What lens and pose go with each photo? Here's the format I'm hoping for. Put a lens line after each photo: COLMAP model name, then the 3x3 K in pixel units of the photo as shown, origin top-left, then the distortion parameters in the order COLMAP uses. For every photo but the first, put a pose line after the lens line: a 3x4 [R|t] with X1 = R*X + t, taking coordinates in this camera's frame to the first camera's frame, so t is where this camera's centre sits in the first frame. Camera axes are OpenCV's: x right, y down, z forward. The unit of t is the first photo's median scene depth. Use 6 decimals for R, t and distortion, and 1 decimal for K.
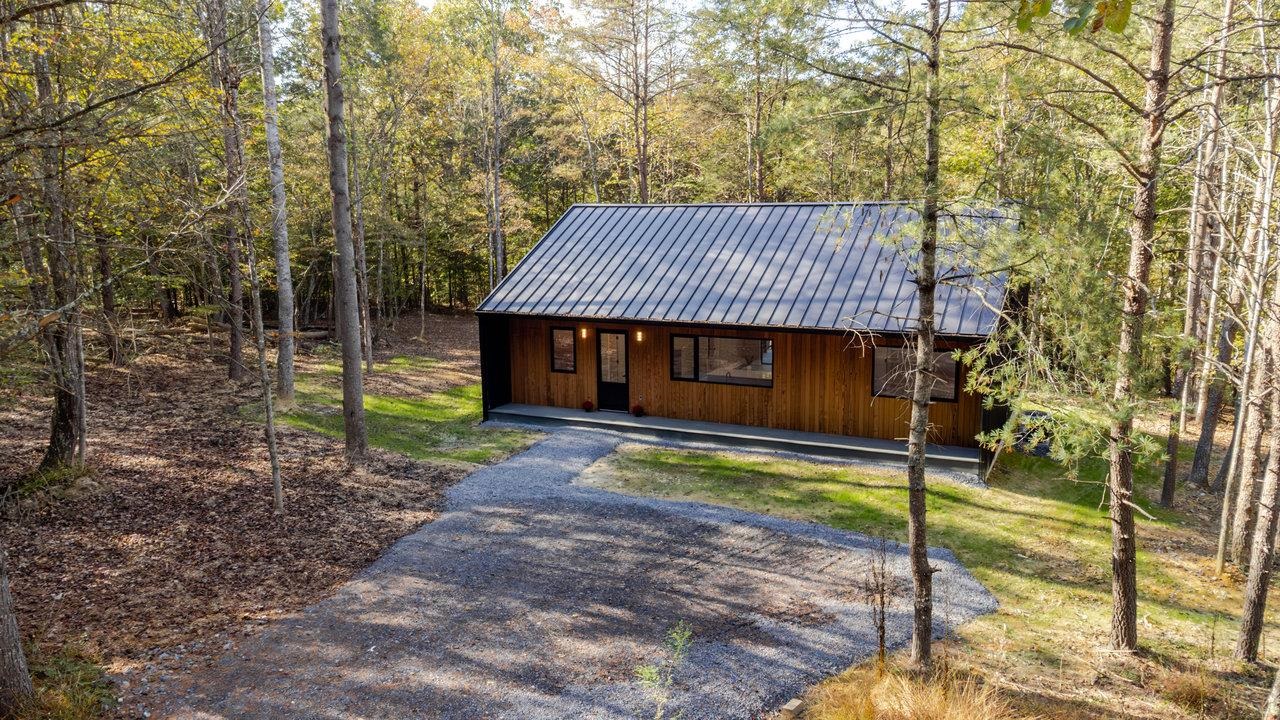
lens RADIAL K [[960.2, 0, 635.4], [0, 960.2, 358.3], [0, 0, 1]] dist [0.052192, 0.001346]
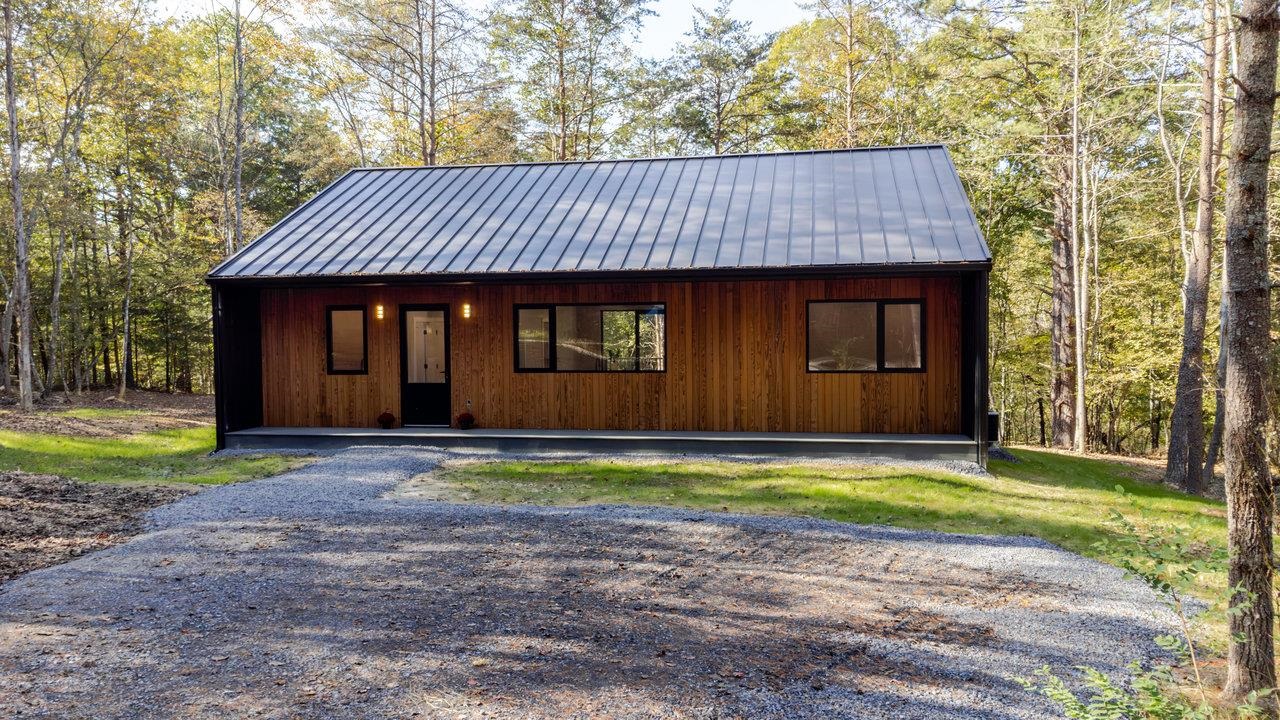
lens RADIAL K [[960.2, 0, 638.1], [0, 960.2, 361.3], [0, 0, 1]] dist [0.052192, 0.001346]
pose [[0.966104, -0.006074, 0.258082, -0.058786], [0.040575, 0.990870, -0.128569, 0.113665], [-0.254945, 0.134683, 0.957530, 0.332910]]
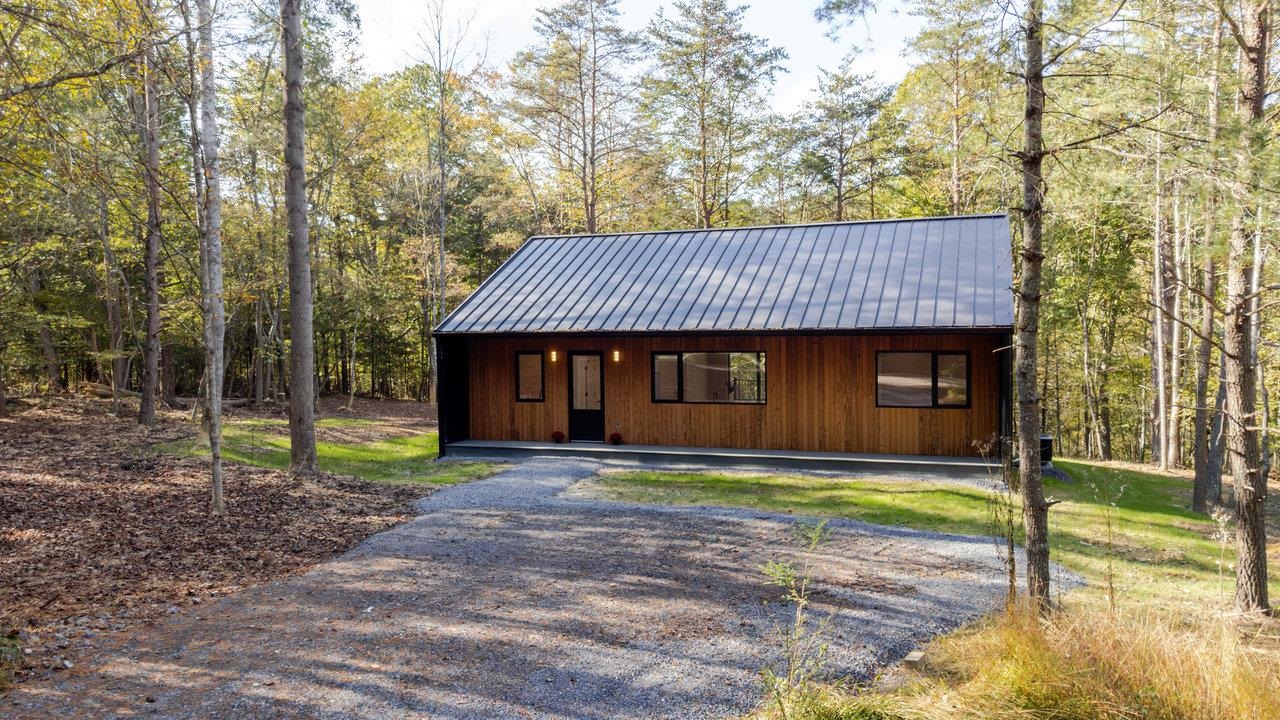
lens RADIAL K [[960.2, 0, 636.7], [0, 960.2, 356.2], [0, 0, 1]] dist [0.052192, 0.001346]
pose [[0.995308, -0.003416, 0.096701, -0.069396], [0.016496, 0.990737, -0.134792, 0.107608], [-0.095345, 0.135754, 0.986144, 0.101469]]
